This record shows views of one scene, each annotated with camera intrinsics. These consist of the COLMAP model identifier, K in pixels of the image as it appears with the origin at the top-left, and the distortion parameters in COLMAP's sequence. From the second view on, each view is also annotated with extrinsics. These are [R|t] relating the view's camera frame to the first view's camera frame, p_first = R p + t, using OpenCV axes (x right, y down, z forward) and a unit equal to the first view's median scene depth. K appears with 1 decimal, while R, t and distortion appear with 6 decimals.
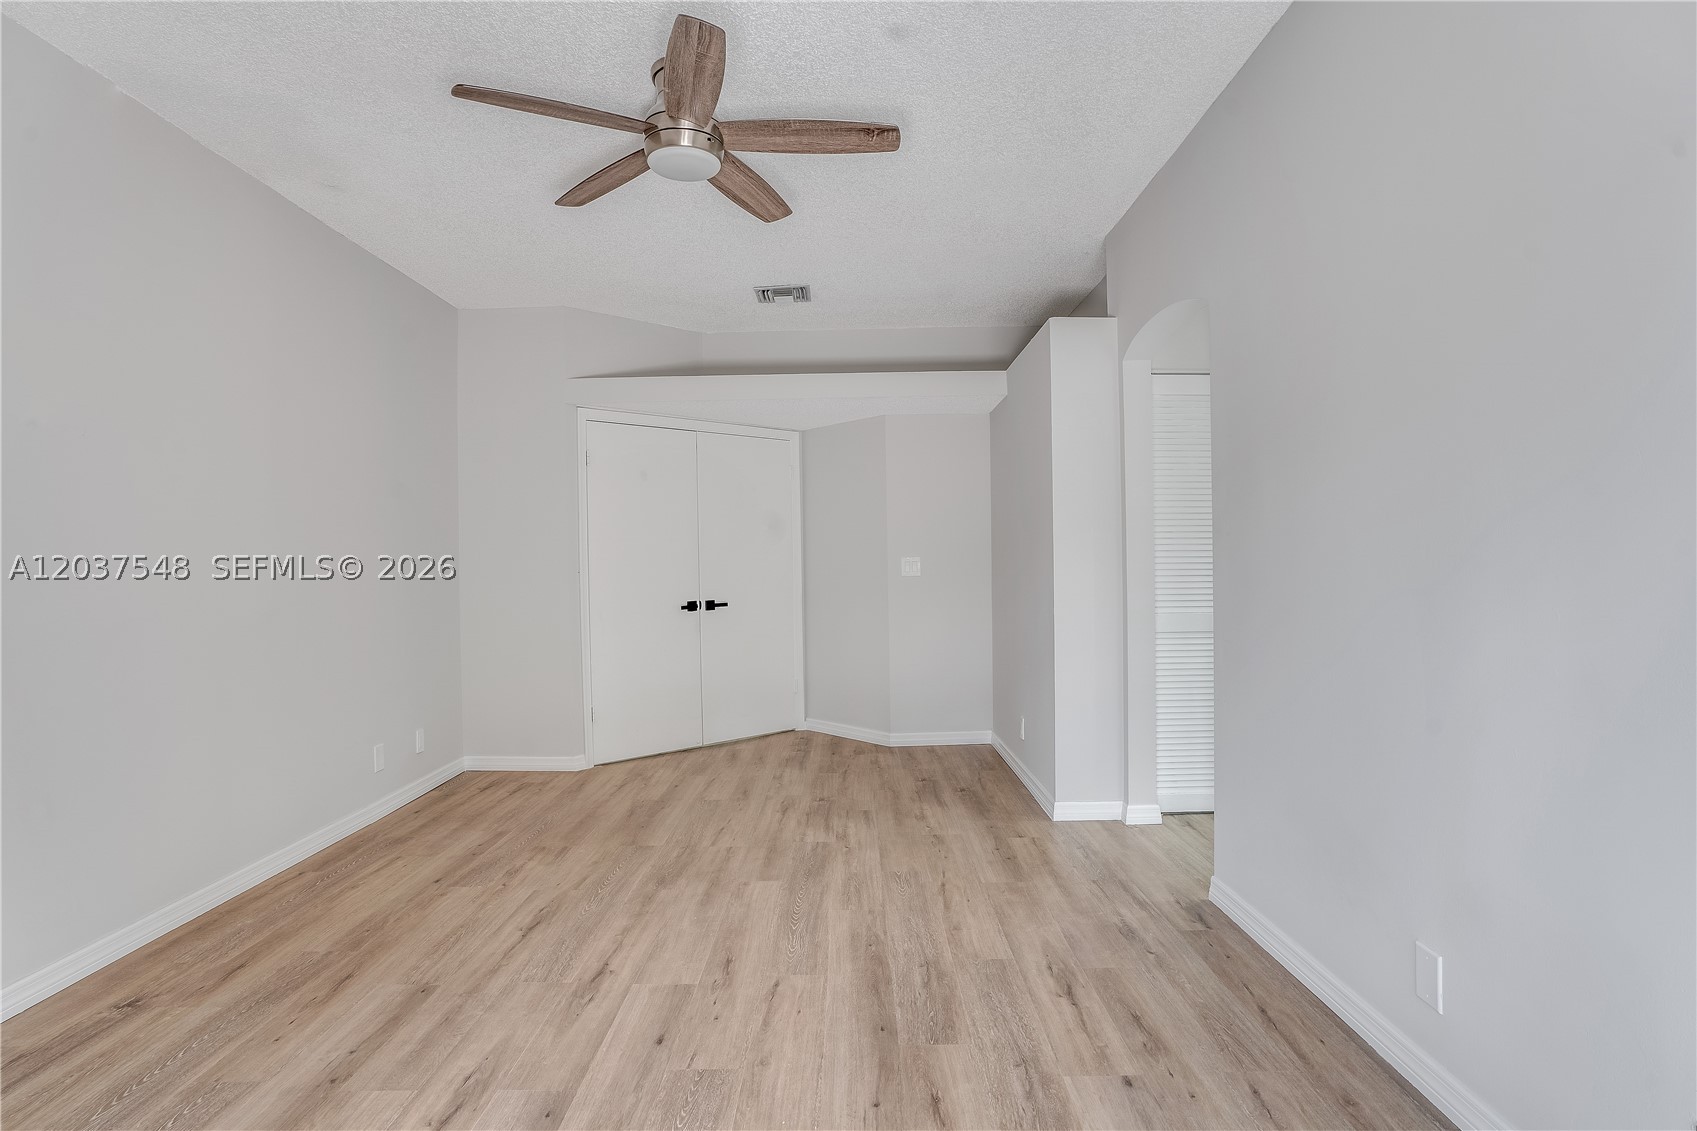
lens RADIAL K [[828.4, 0, 851.6], [0, 828.4, 561.7], [0, 0, 1]] dist [-0.063612, 0.020068]
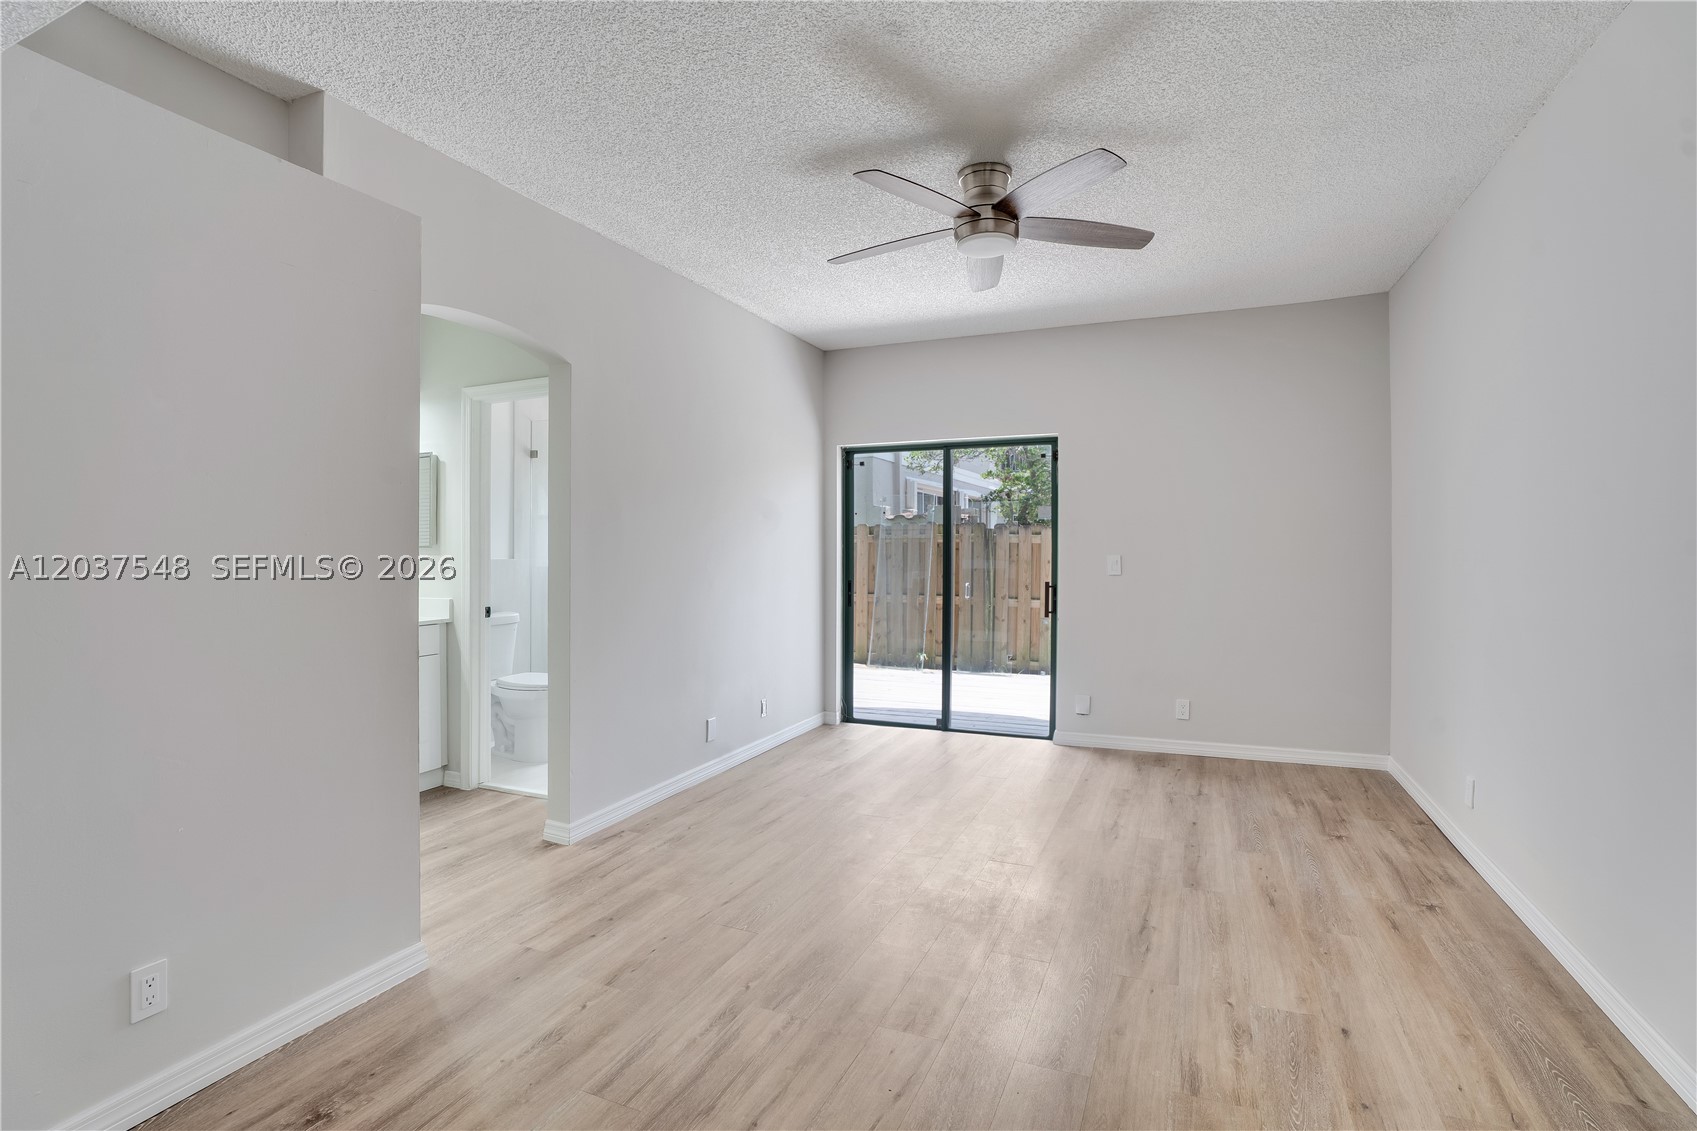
lens RADIAL K [[828.4, 0, 851.6], [0, 828.4, 561.7], [0, 0, 1]] dist [-0.063612, 0.020068]
pose [[-0.917649, 0.011005, 0.397238, -0.450799], [0.013859, 0.999895, 0.004314, -0.011083], [-0.397149, 0.009464, -0.917705, 1.992087]]
